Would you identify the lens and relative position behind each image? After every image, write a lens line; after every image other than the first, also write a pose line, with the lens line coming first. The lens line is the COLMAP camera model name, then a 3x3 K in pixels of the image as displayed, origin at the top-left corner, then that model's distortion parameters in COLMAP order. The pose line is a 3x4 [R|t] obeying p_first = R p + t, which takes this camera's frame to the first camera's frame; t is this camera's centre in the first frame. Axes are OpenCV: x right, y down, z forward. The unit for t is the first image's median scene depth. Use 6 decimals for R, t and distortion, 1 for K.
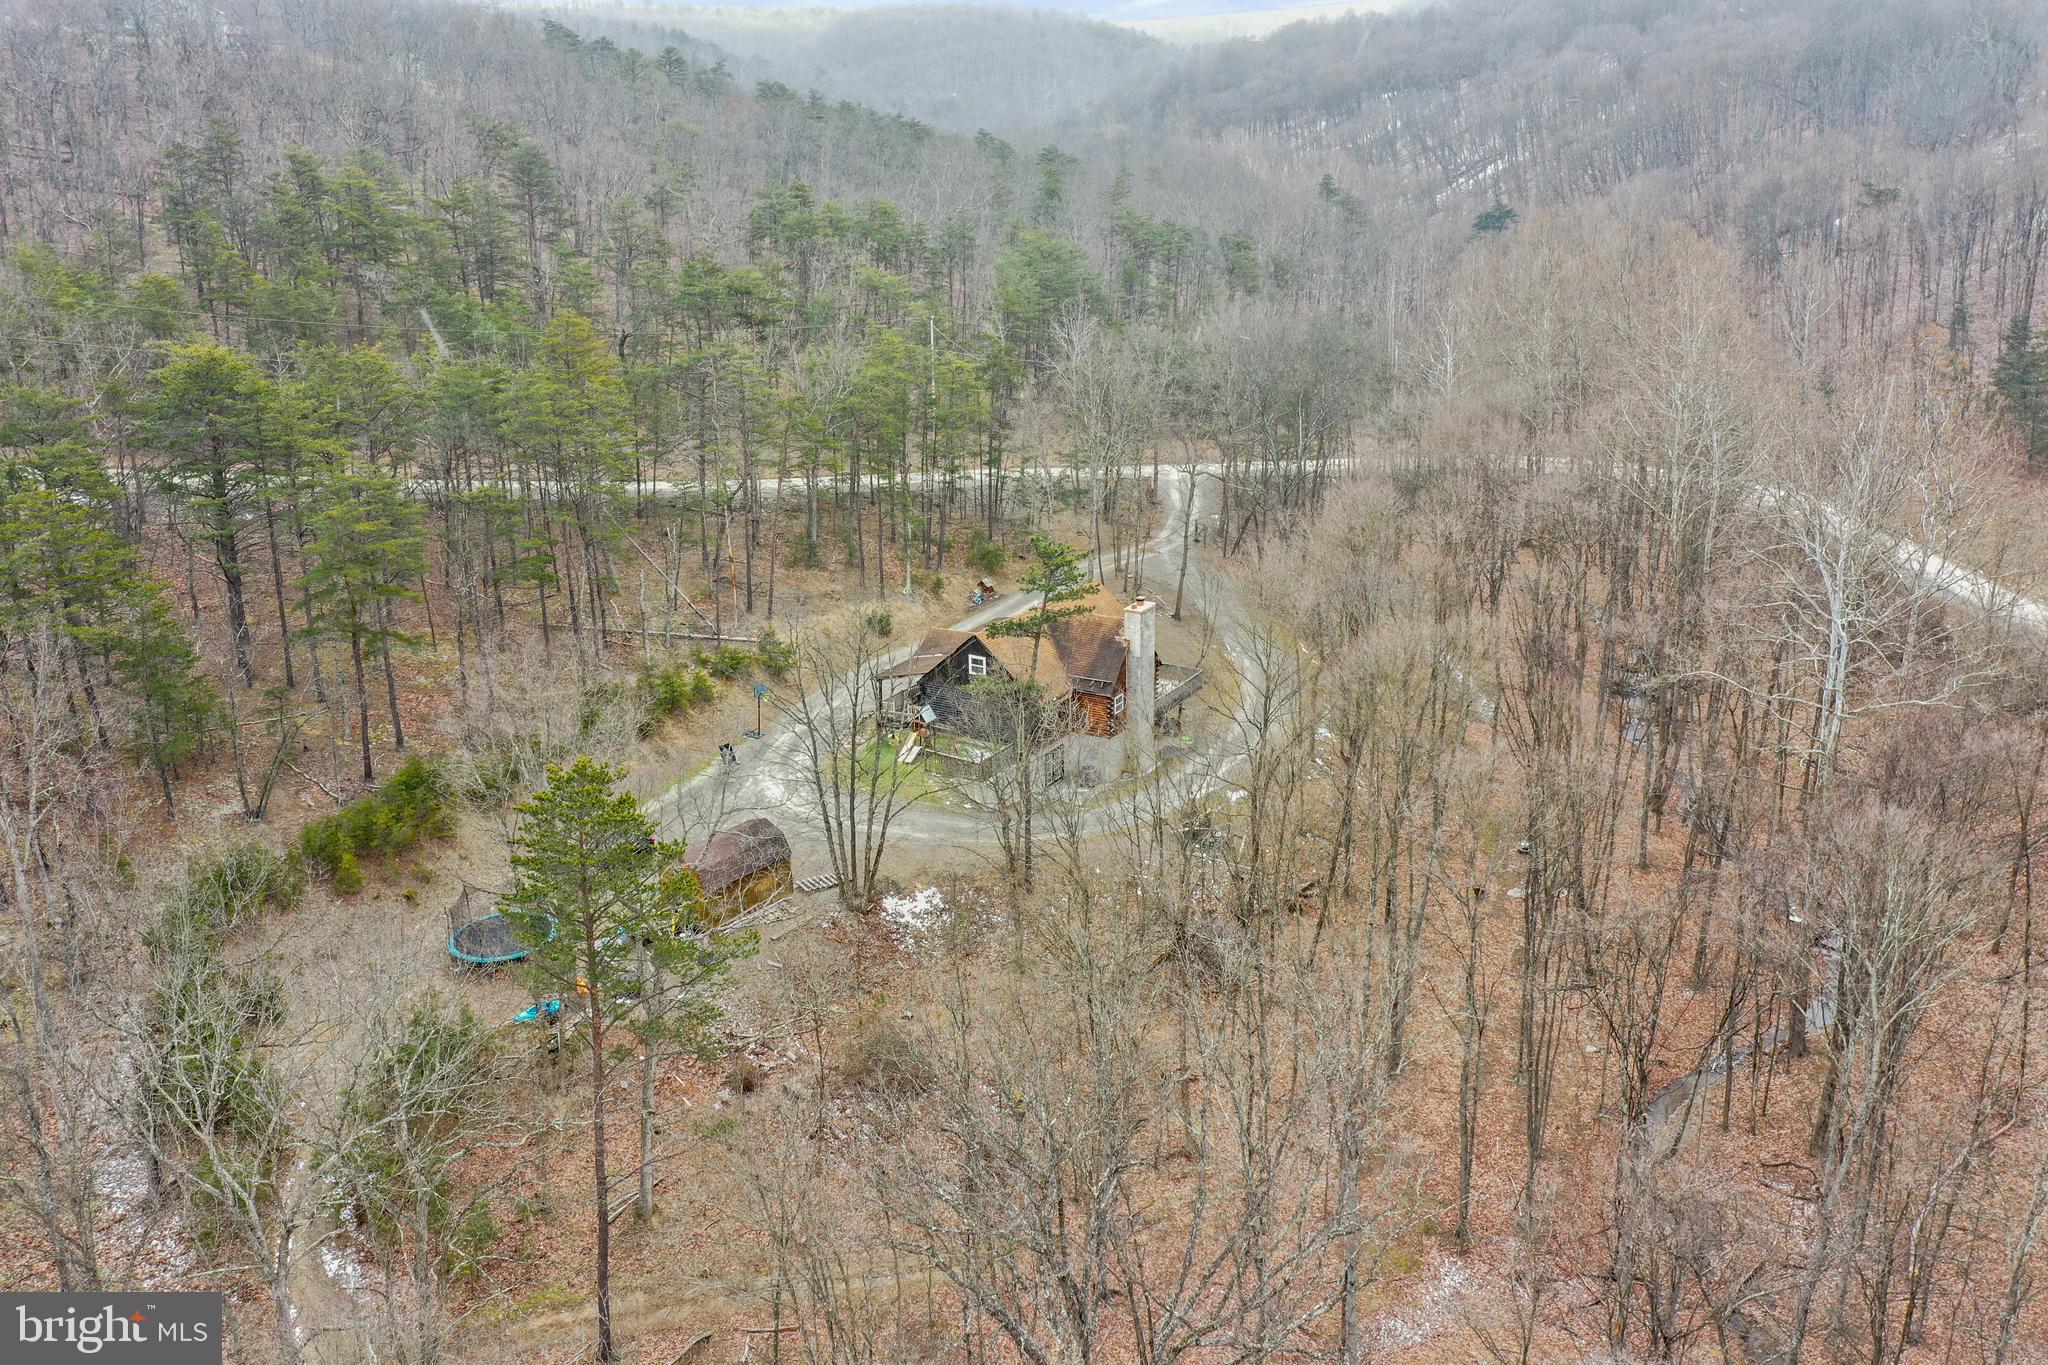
lens RADIAL K [[1639.5, 0, 1024.0], [0, 1639.5, 682.5], [0, 0, 1]] dist [0.006048, -0.003785]
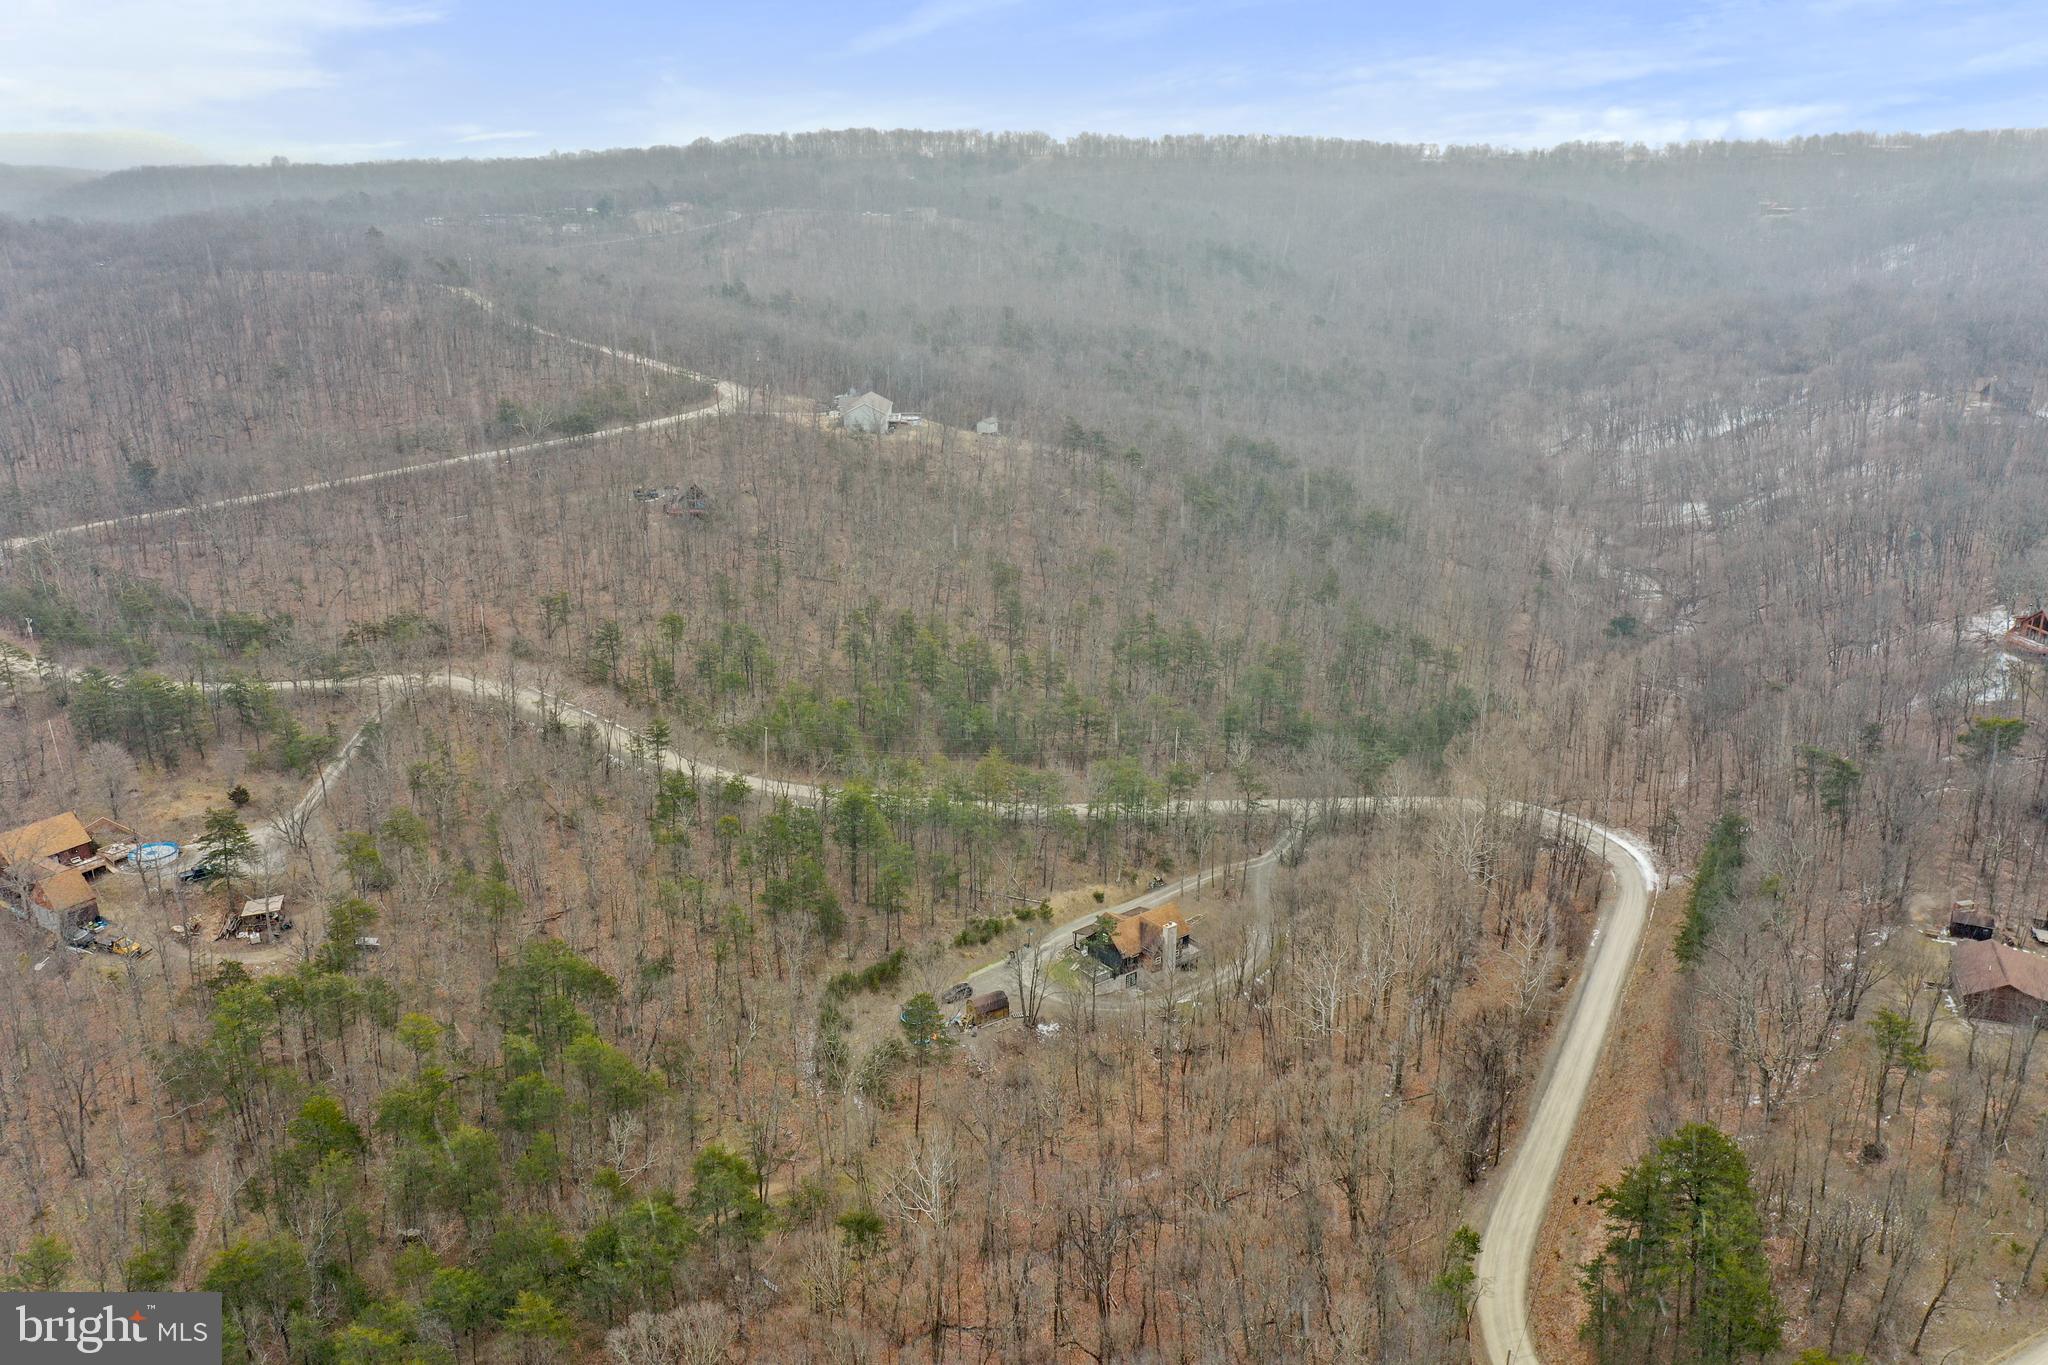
lens RADIAL K [[1639.5, 0, 1024.0], [0, 1639.5, 682.5], [0, 0, 1]] dist [0.006048, -0.003785]
pose [[0.936764, 0.117531, -0.329636, 0.804489], [-0.120161, 0.992676, 0.012464, -0.521582], [0.328686, 0.027934, 0.944026, -1.850309]]
